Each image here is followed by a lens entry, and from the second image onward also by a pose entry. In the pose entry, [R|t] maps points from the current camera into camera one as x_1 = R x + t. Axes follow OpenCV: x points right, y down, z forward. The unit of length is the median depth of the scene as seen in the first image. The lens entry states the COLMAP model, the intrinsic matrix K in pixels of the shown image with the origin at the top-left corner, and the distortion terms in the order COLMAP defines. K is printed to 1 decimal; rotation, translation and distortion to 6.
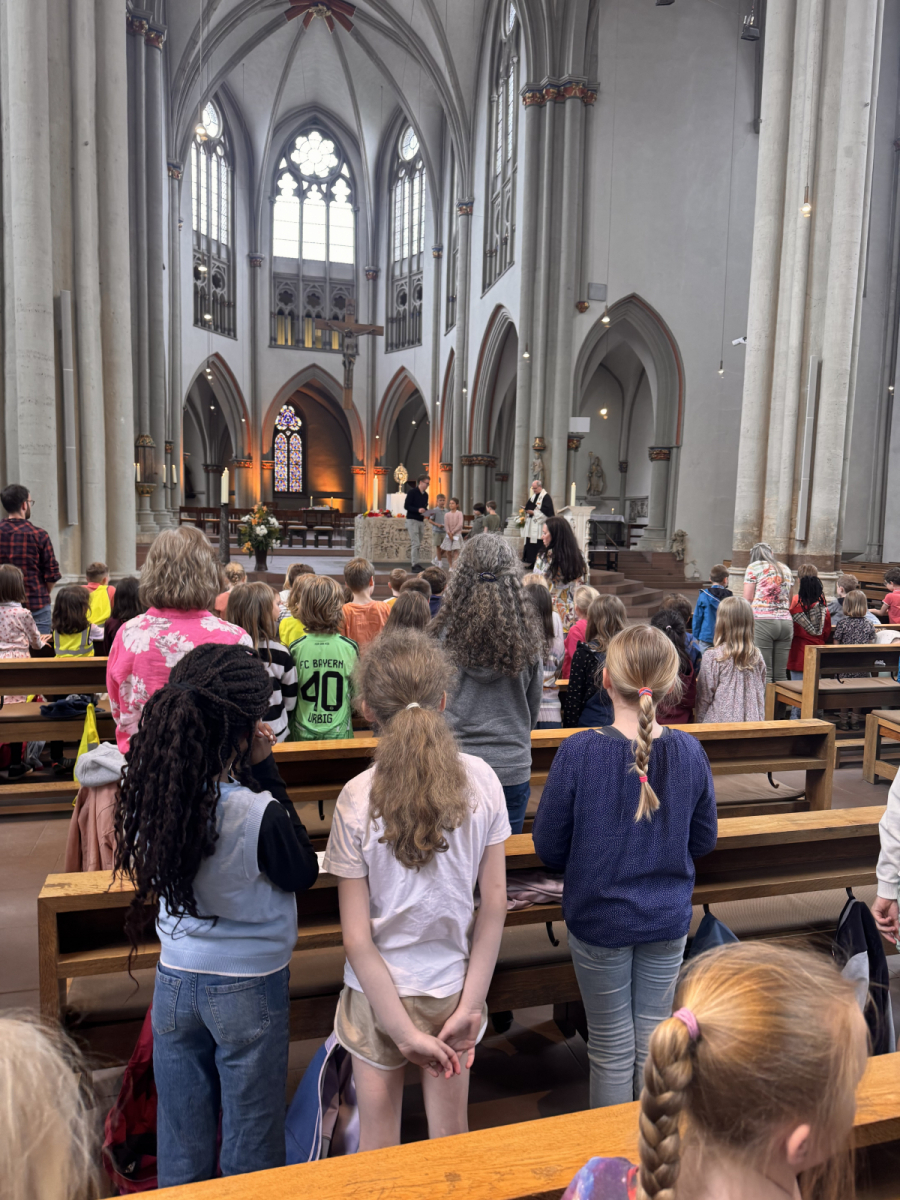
lens RADIAL K [[828.9, 0, 456.0], [0, 828.9, 591.8], [0, 0, 1]] dist [0.166694, -0.345935]
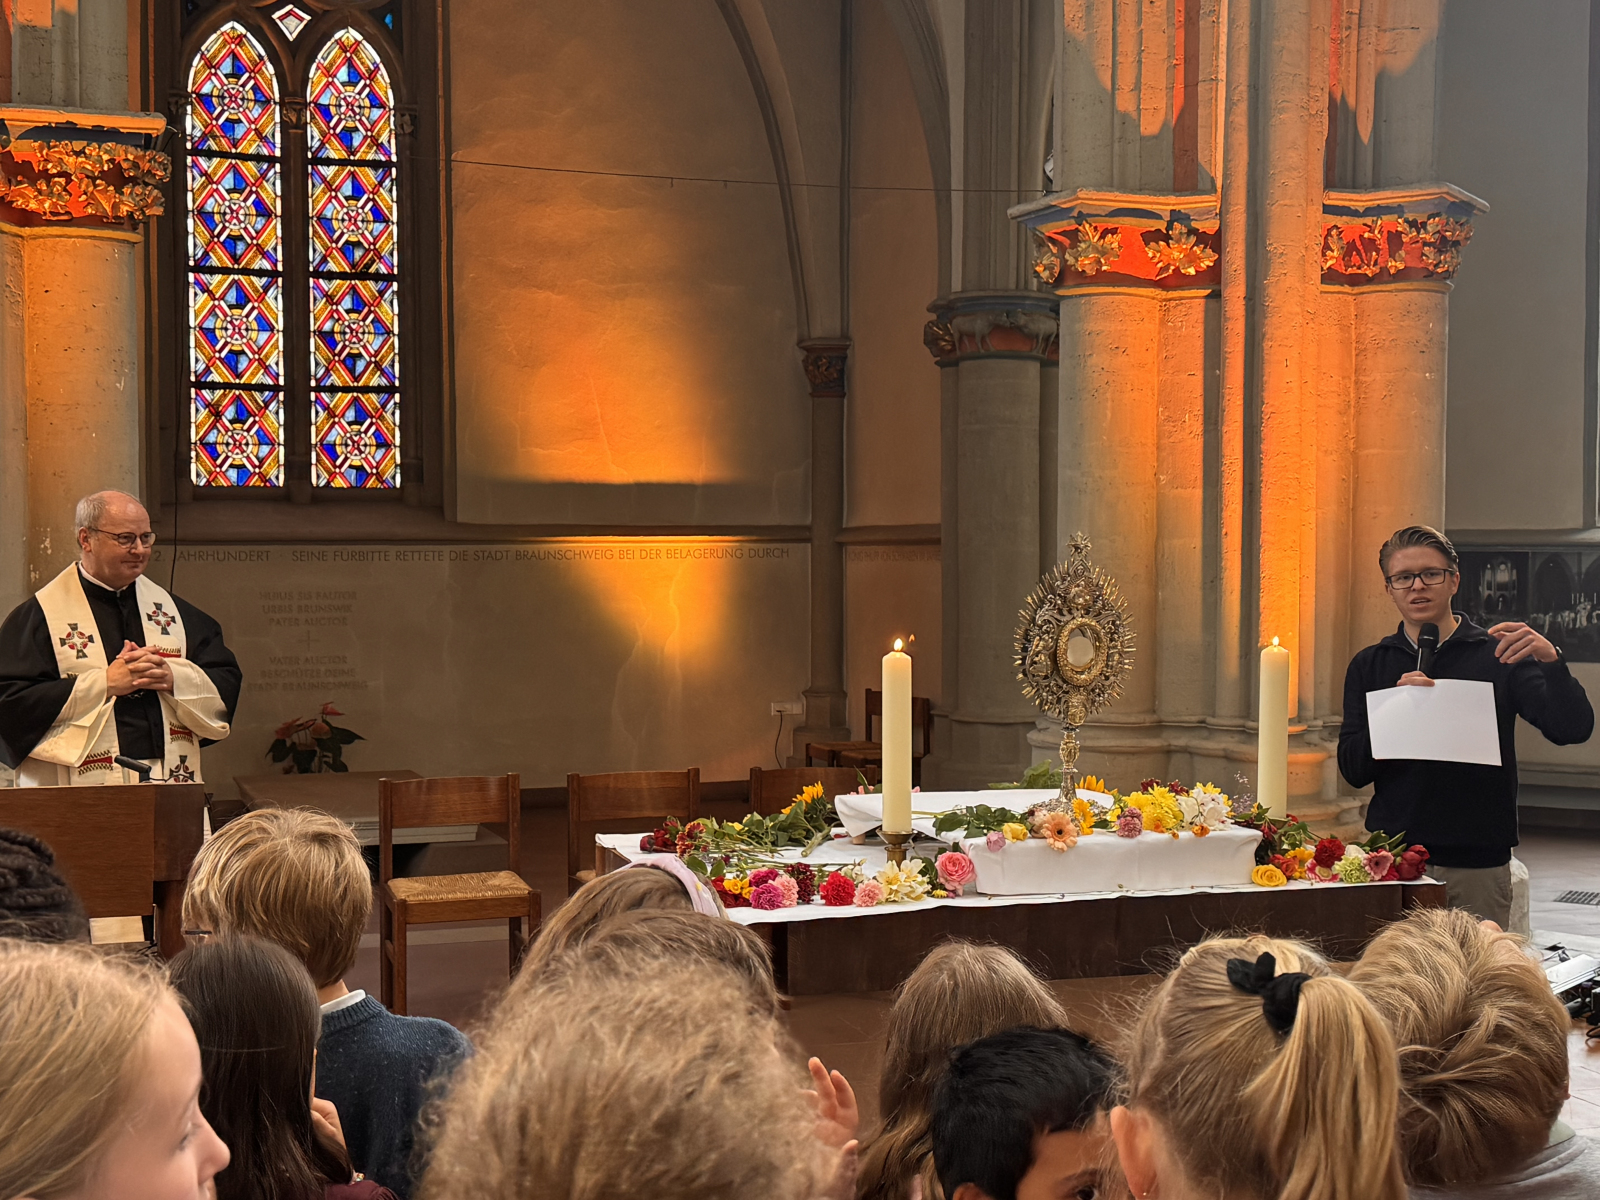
lens RADIAL K [[2151.1, 0, 800.0], [0, 2151.1, 600.0], [0, 0, 1]] dist [0.133835, -0.060366]
pose [[0.999109, -0.023217, 0.035254, -0.138135], [0.025595, 0.997318, -0.068569, -0.079671], [-0.033568, 0.069411, 0.997023, 0.679659]]
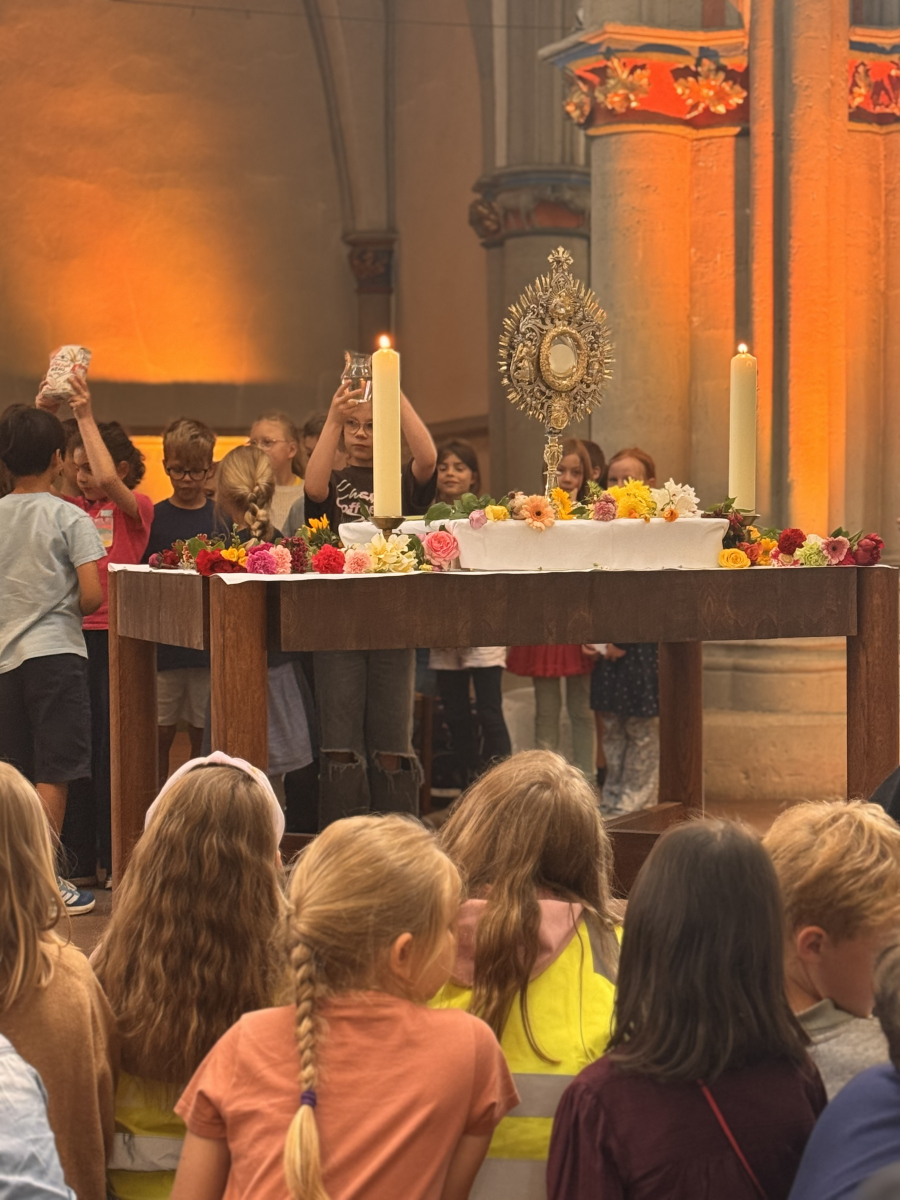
lens RADIAL K [[2336.0, 0, 473.8], [0, 2336.0, 638.2], [0, 0, 1]] dist [0.069874, 0.231371]
pose [[0.996374, -0.035125, 0.077490, -0.135218], [0.039203, 0.997891, -0.051738, -0.063402], [-0.075509, 0.054588, 0.995650, 0.664868]]
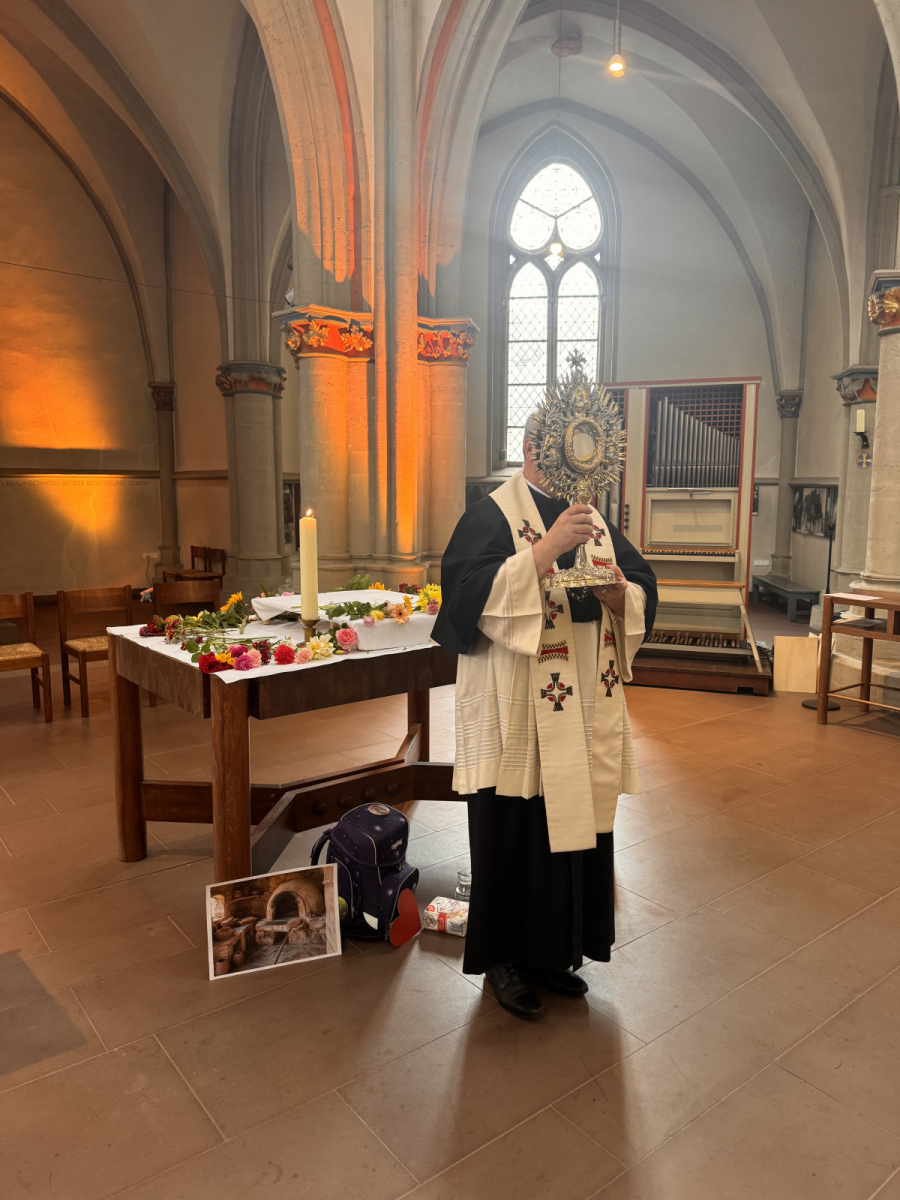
lens RADIAL K [[828.9, 0, 456.0], [0, 828.9, 591.8], [0, 0, 1]] dist [0.166694, -0.345935]
pose [[0.918999, -0.066949, 0.388535, -0.145867], [0.054556, 0.997591, 0.042854, -0.080178], [-0.390468, -0.018186, 0.920437, 0.712897]]
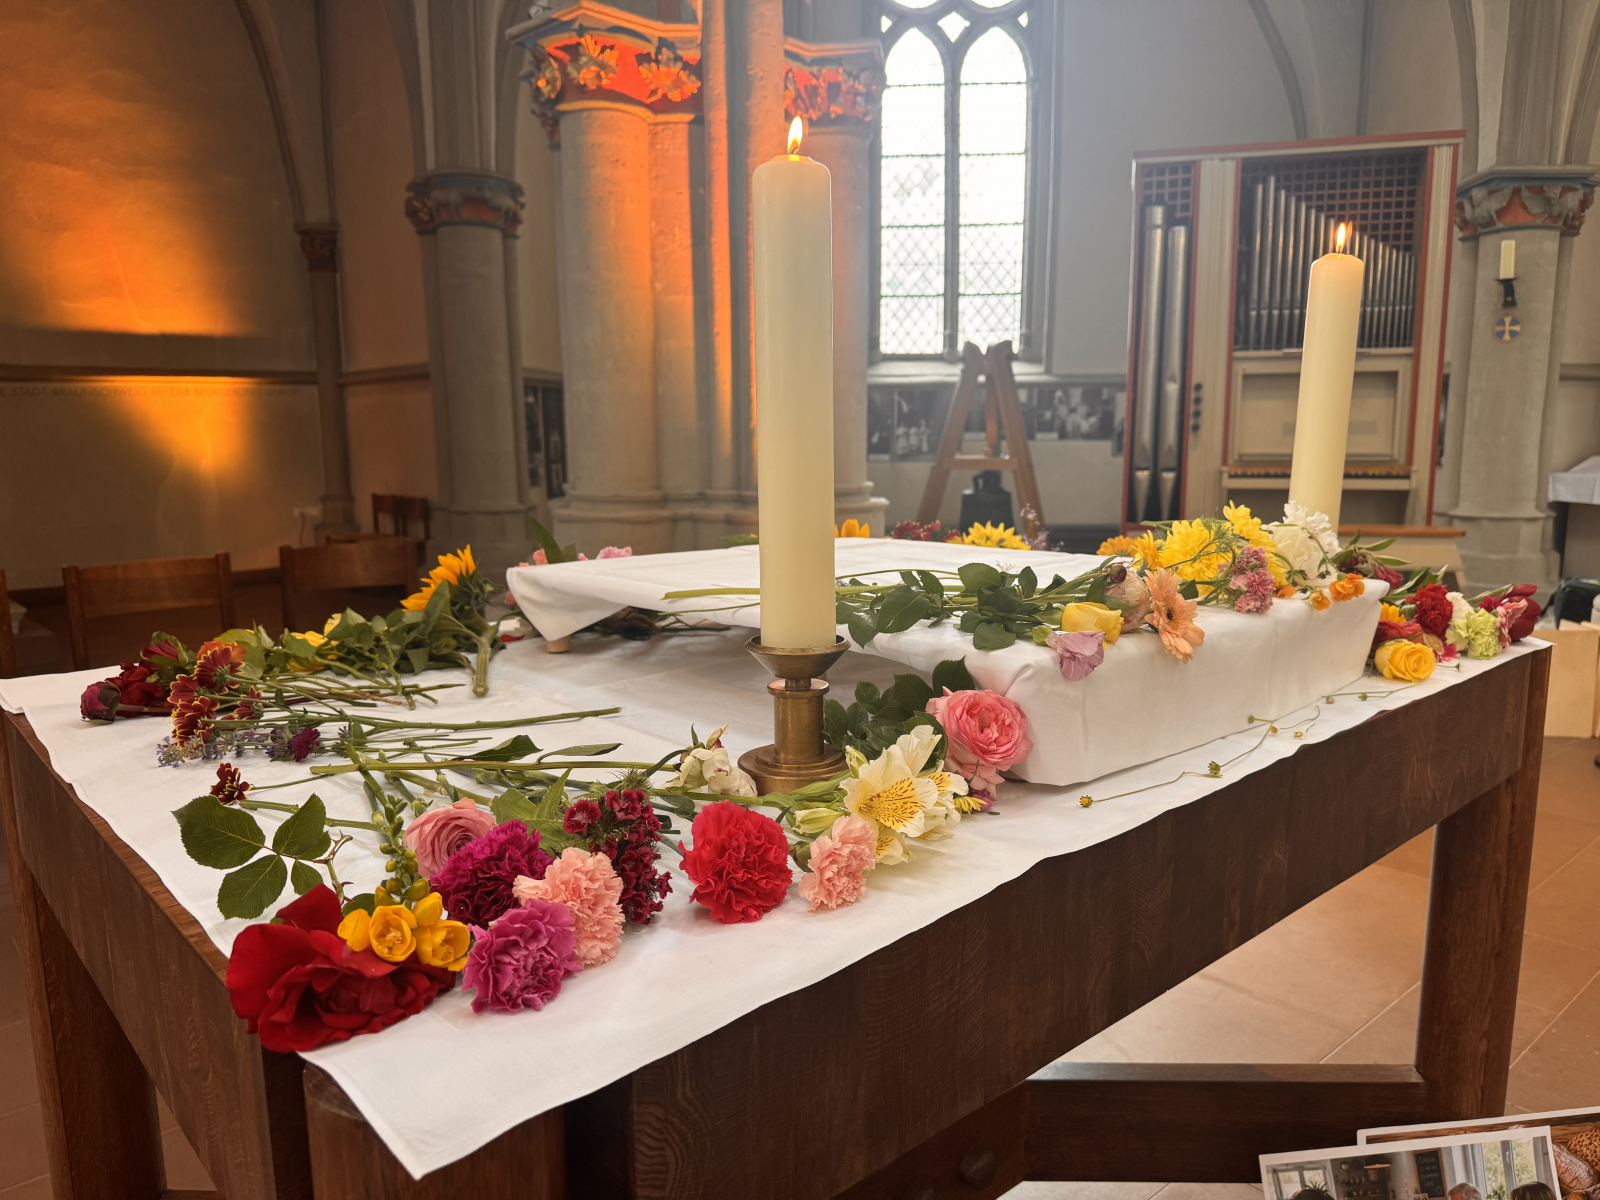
lens RADIAL K [[1129.9, 0, 795.6], [0, 1129.9, 607.5], [0, 0, 1]] dist [0.033136, -0.053299]
pose [[0.901115, -0.099590, 0.421988, -0.138875], [0.071916, 0.994113, 0.081044, -0.077993], [-0.427575, -0.042682, 0.902972, 0.763052]]
